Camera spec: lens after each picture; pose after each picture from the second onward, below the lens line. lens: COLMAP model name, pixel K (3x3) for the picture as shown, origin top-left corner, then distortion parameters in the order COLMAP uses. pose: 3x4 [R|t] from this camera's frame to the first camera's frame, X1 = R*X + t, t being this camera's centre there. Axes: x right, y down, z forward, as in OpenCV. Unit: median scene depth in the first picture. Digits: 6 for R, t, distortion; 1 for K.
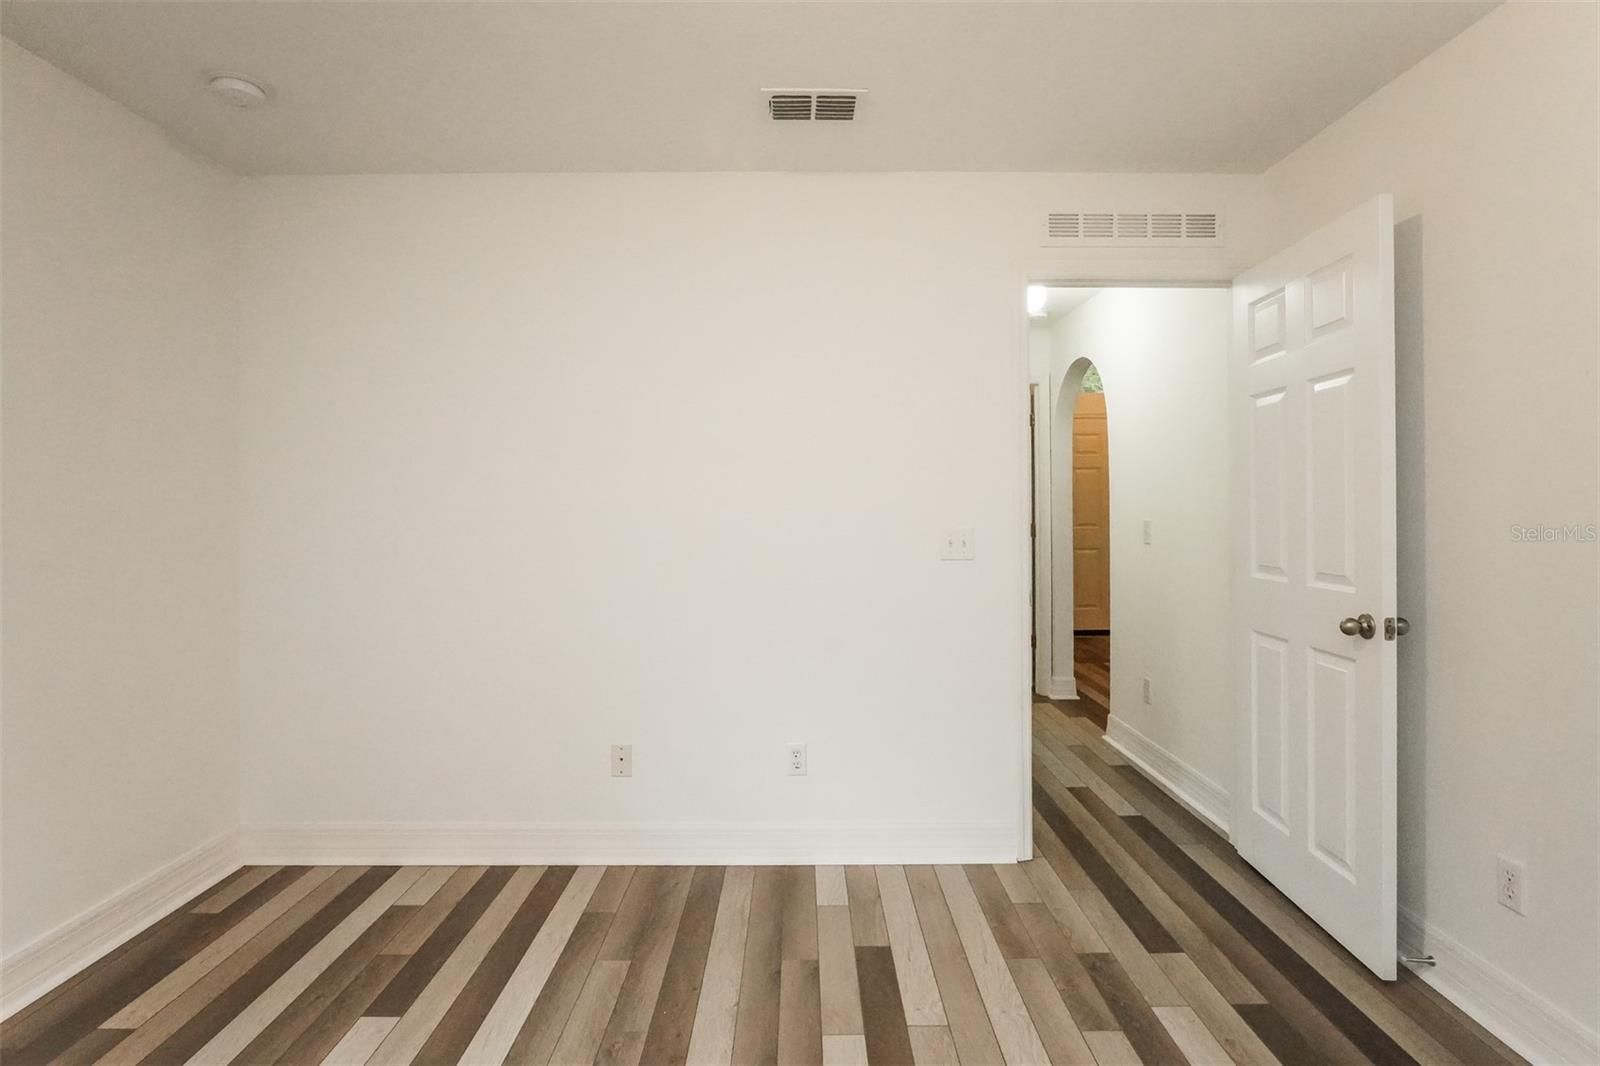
lens RADIAL K [[792.7, 0, 802.4], [0, 792.7, 512.9], [0, 0, 1]] dist [-0.001384, -0.000028]
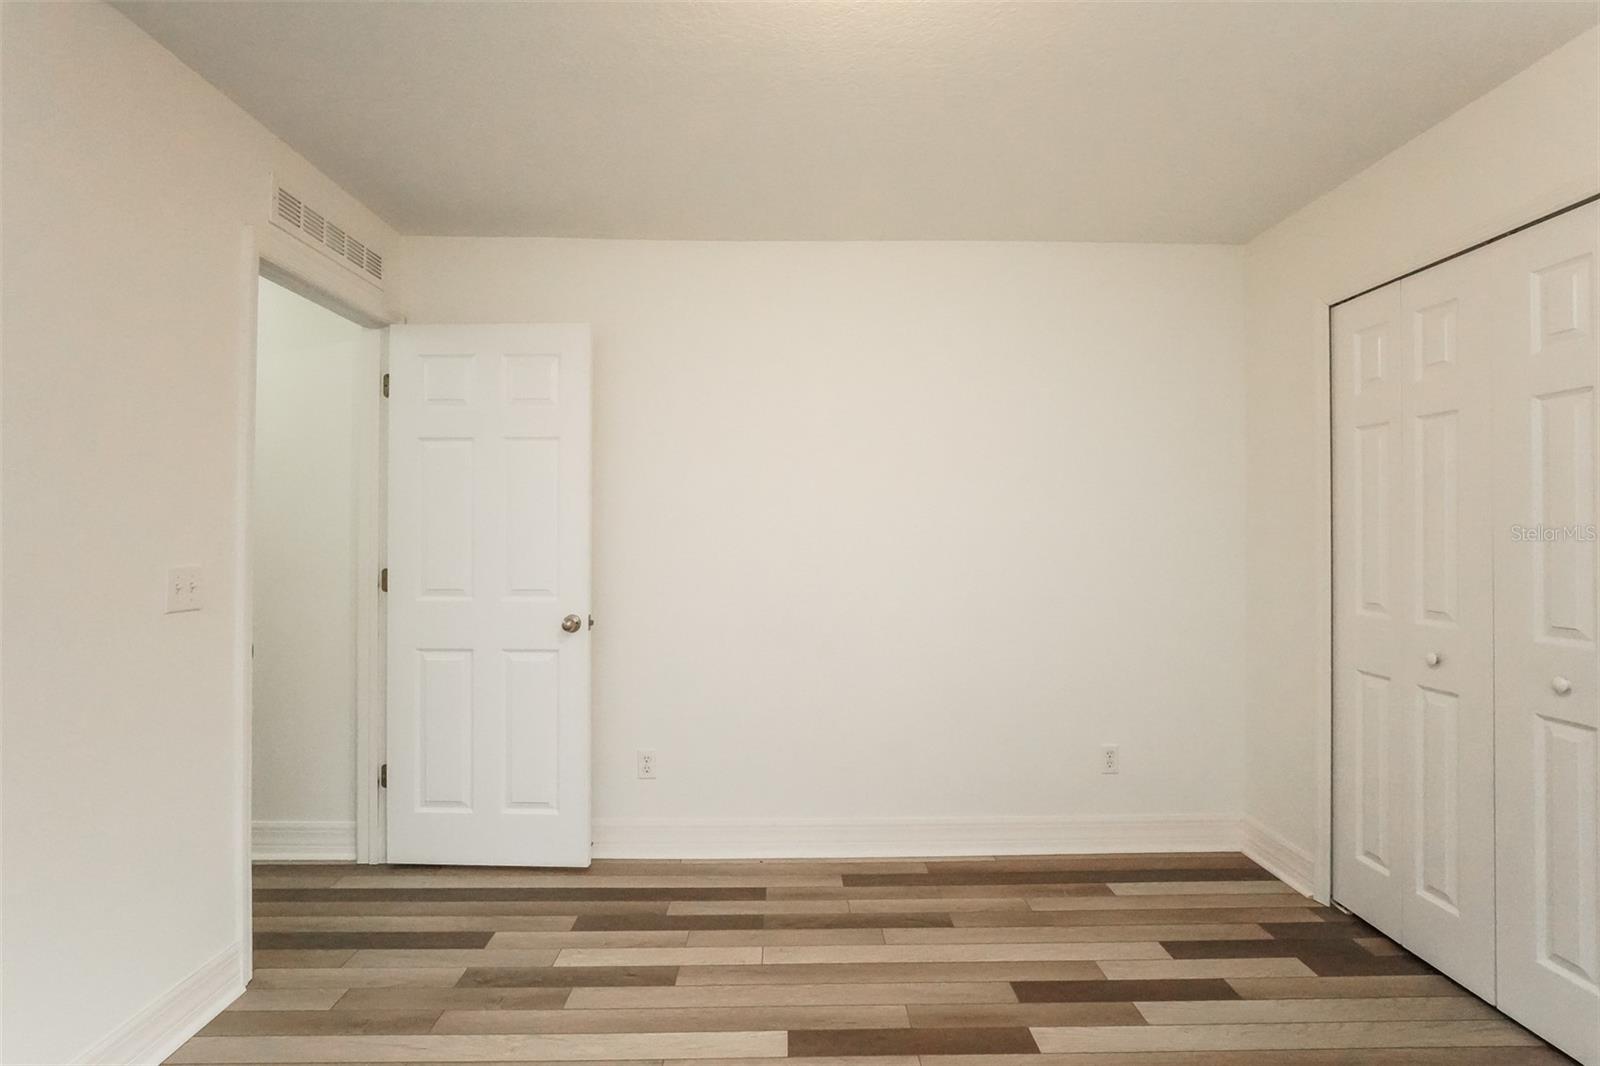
lens RADIAL K [[791.5, 0, 800.0], [0, 791.5, 533.0], [0, 0, 1]] dist [-0.012263, -0.000292]
pose [[-0.016306, 0.007472, 0.999839, -0.658560], [0.005083, 0.999960, -0.007390, -0.004308], [-0.999854, 0.004961, -0.016343, 0.584762]]
